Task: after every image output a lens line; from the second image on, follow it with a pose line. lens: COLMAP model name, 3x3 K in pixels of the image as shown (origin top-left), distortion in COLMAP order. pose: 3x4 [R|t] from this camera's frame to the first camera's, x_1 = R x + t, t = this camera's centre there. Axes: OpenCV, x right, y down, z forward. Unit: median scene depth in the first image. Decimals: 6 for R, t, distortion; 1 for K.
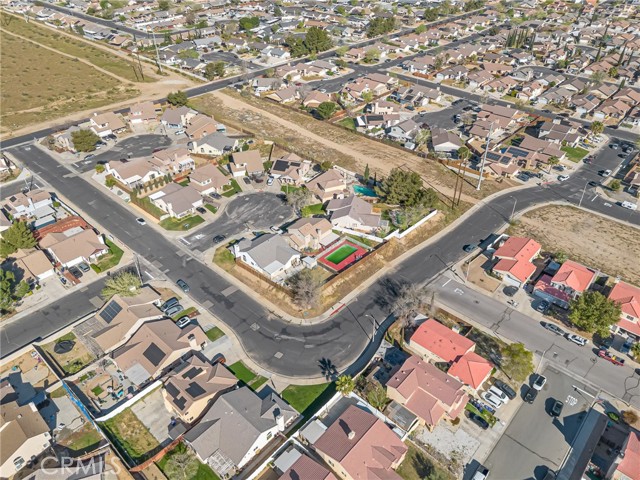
lens RADIAL K [[464.0, 0, 321.7], [0, 464.0, 240.4], [0, 0, 1]] dist [0.054779, -0.045389]
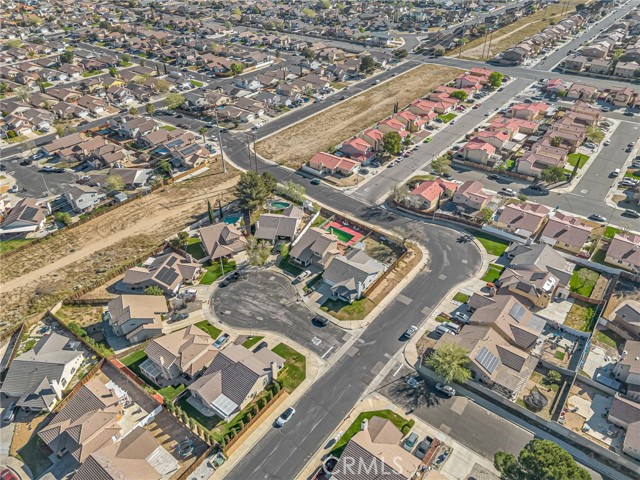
lens RADIAL K [[464.0, 0, 321.7], [0, 464.0, 240.4], [0, 0, 1]] dist [0.054779, -0.045389]
pose [[-0.081047, -0.575702, 0.813633, -0.823656], [0.588652, 0.631095, 0.505181, -0.519732], [-0.804314, 0.519890, 0.287740, 0.694376]]
